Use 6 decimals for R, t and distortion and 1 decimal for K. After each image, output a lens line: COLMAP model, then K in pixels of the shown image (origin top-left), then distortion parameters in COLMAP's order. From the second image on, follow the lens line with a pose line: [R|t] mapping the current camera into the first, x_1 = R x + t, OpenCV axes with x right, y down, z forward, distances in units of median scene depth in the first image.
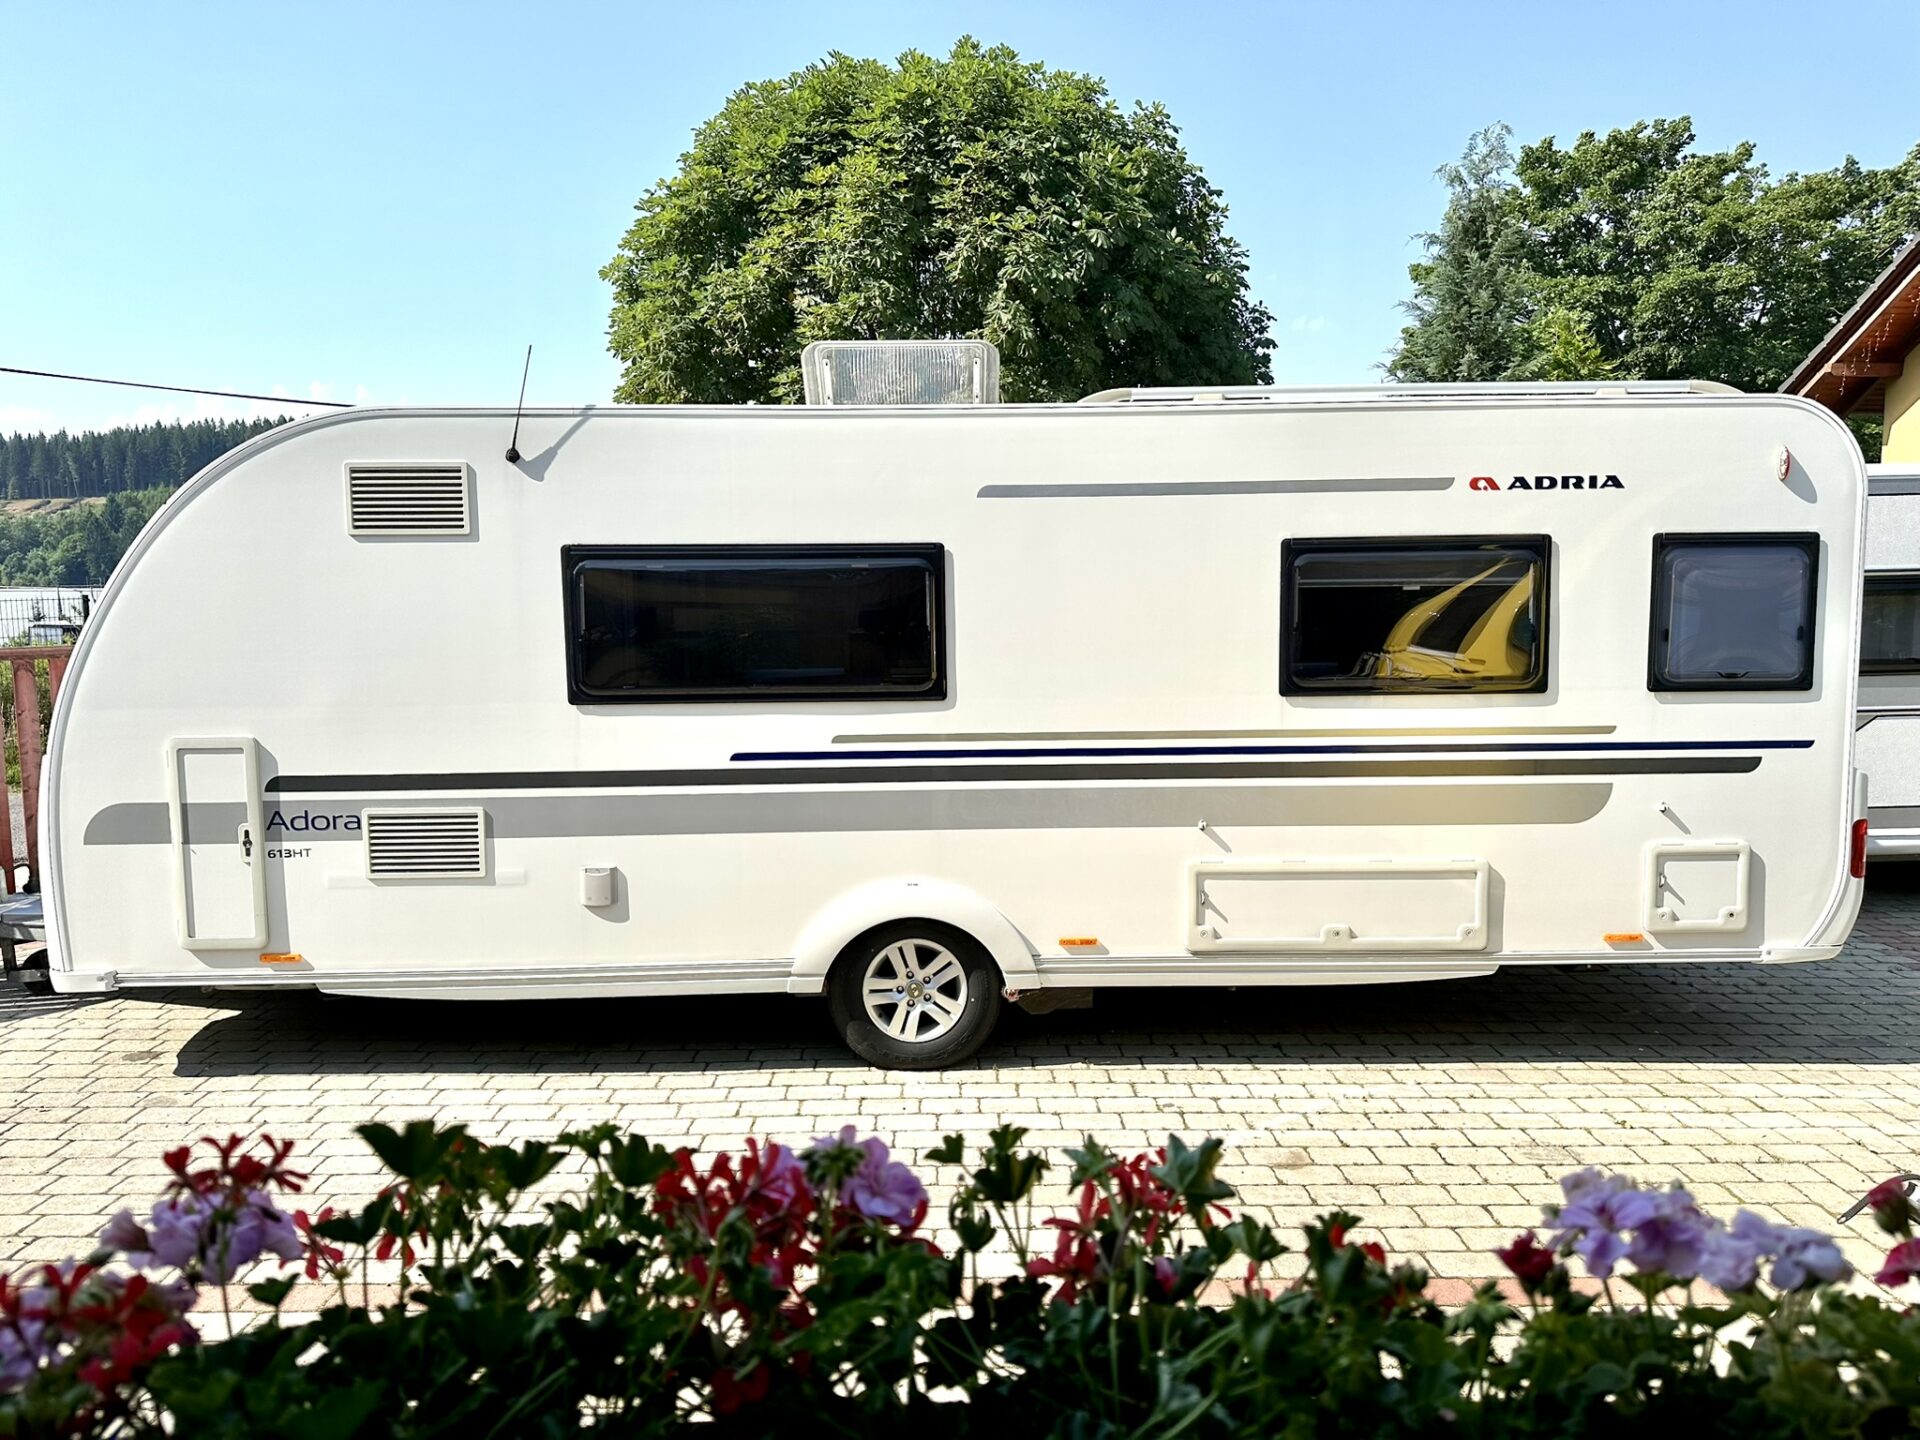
lens RADIAL K [[1325.2, 0, 952.0], [0, 1325.2, 702.5], [0, 0, 1]] dist [0.114148, -0.163795]
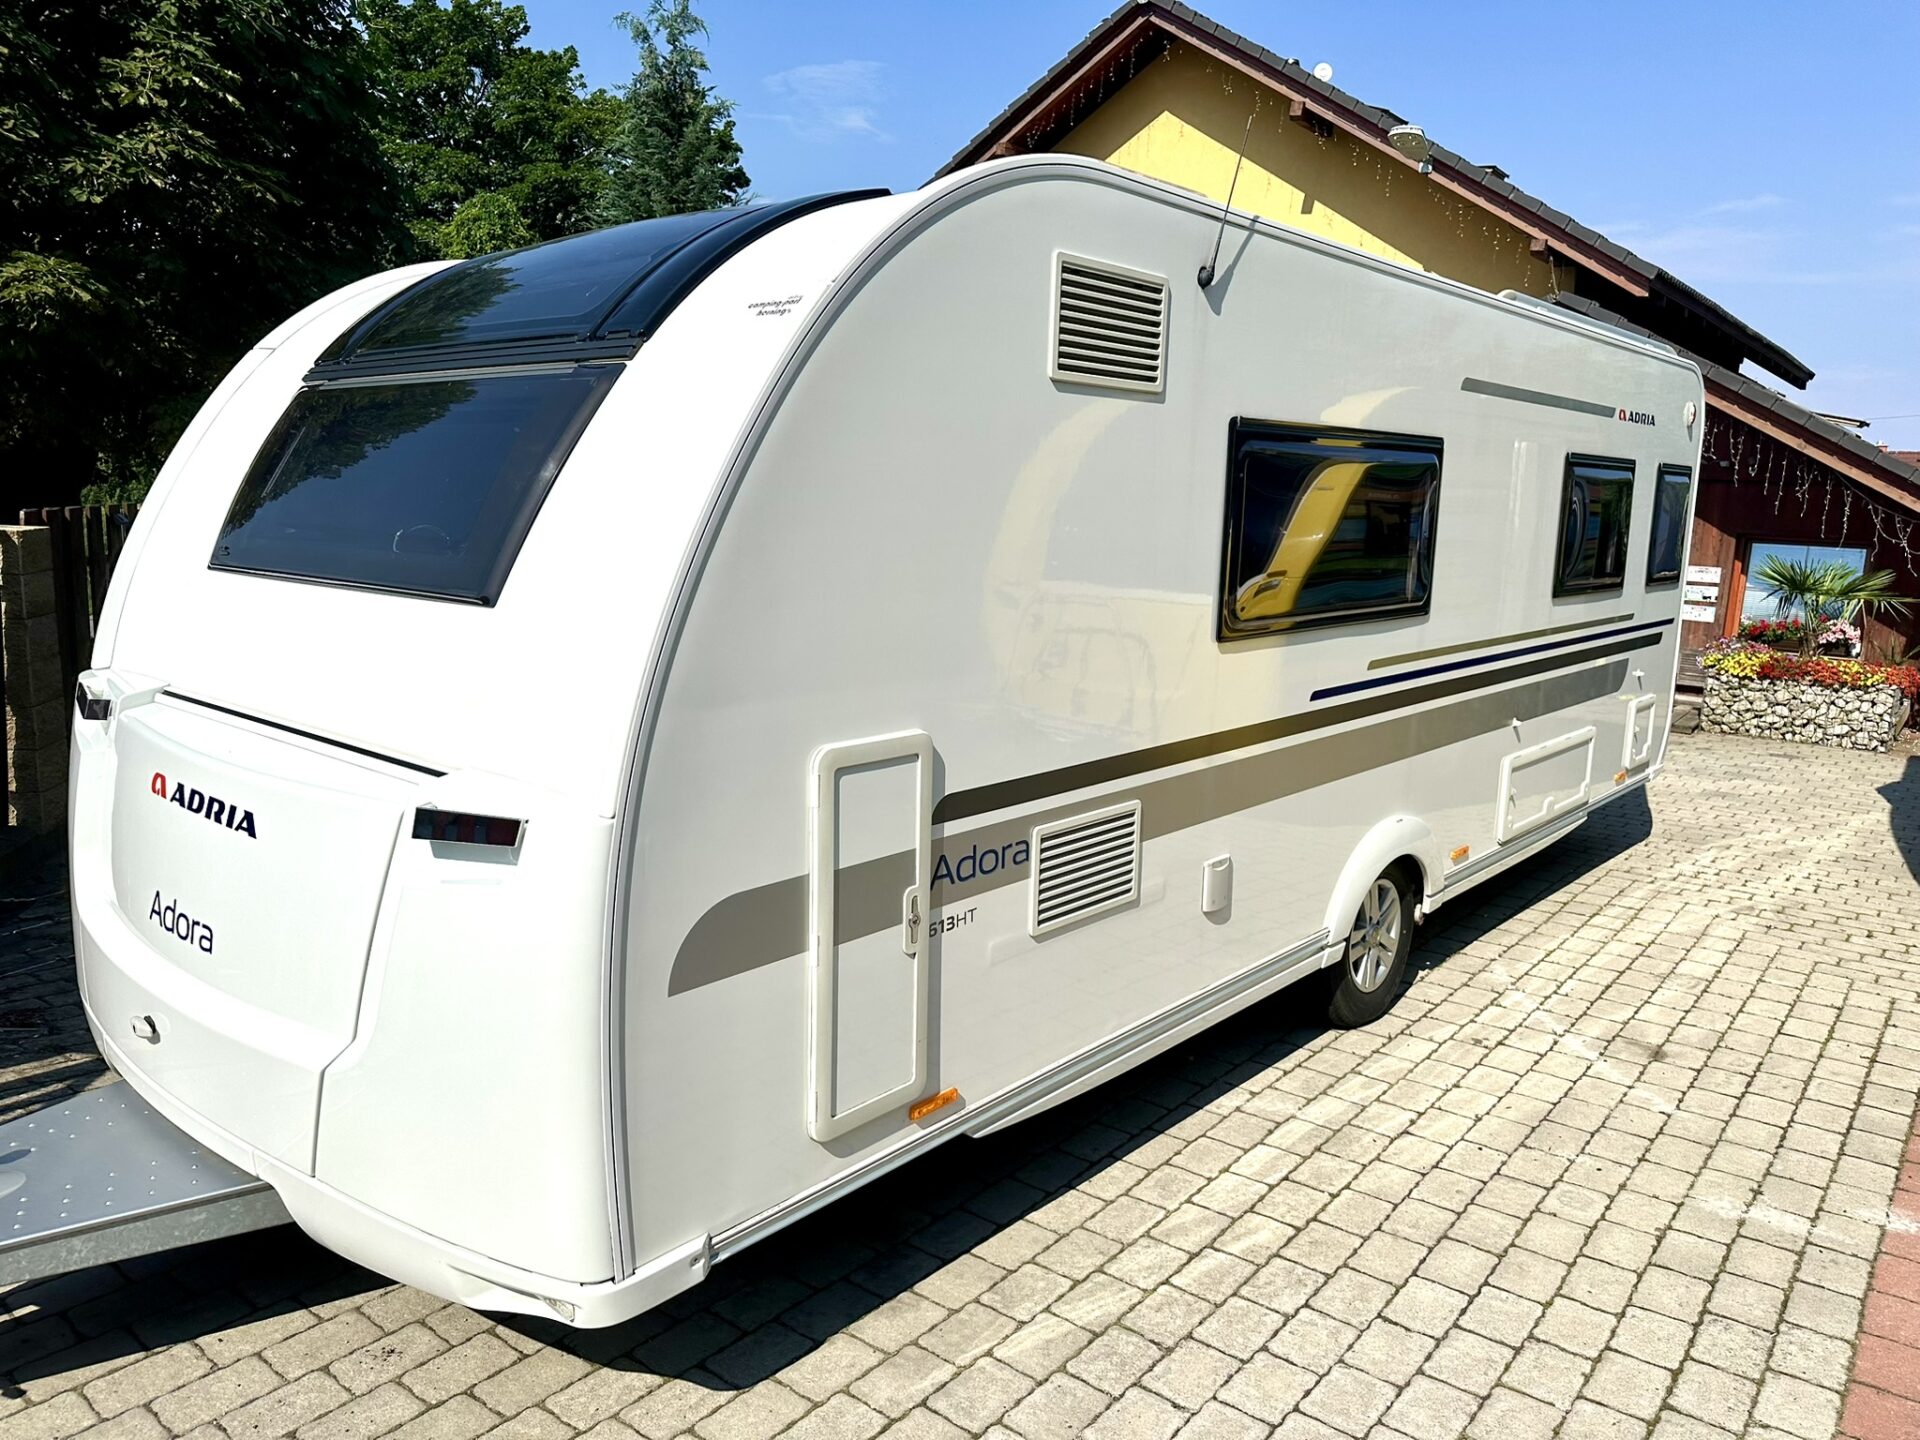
lens RADIAL K [[1325.2, 0, 952.0], [0, 1325.2, 702.5], [0, 0, 1]] dist [0.114148, -0.163795]
pose [[0.669862, -0.089251, 0.737102, -0.911571], [0.020327, 0.994581, 0.101955, -0.042260], [-0.742207, -0.053313, 0.668046, 0.621314]]
